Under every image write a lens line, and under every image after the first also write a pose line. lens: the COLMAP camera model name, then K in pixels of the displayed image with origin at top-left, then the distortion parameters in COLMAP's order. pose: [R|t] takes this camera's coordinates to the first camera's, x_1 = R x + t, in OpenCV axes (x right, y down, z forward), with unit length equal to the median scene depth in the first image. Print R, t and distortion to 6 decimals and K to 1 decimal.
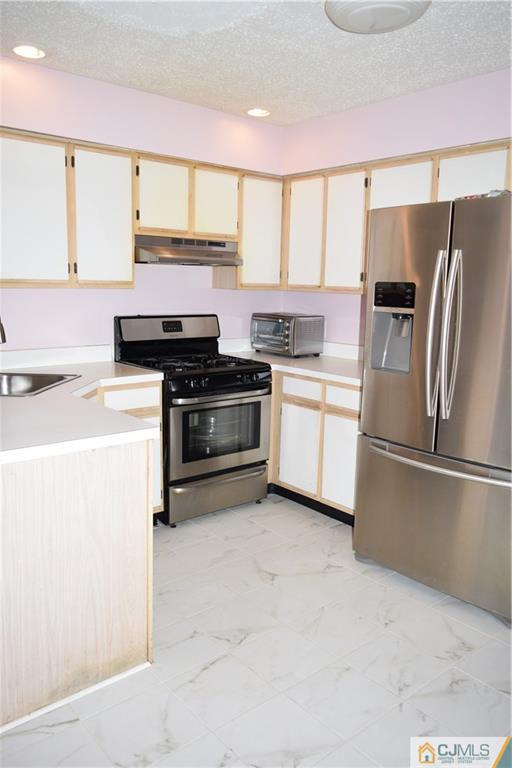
lens RADIAL K [[588.8, 0, 256.0], [0, 588.8, 384.0], [0, 0, 1]] dist [-0.020521, 0.000945]
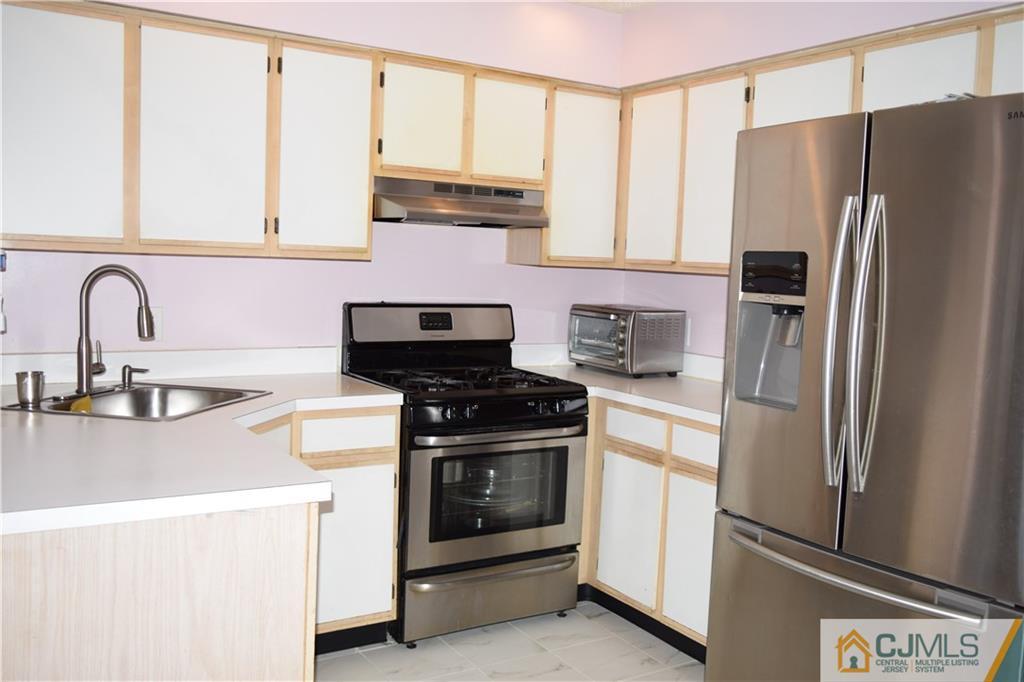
lens RADIAL K [[882.5, 0, 514.4], [0, 882.5, 335.8], [0, 0, 1]] dist [-0.032941, 0.004990]
pose [[0.989146, 0.026982, -0.144436, 0.084711], [-0.040214, 0.995176, -0.089490, -0.000705], [0.141325, 0.094327, 0.985459, 0.084167]]
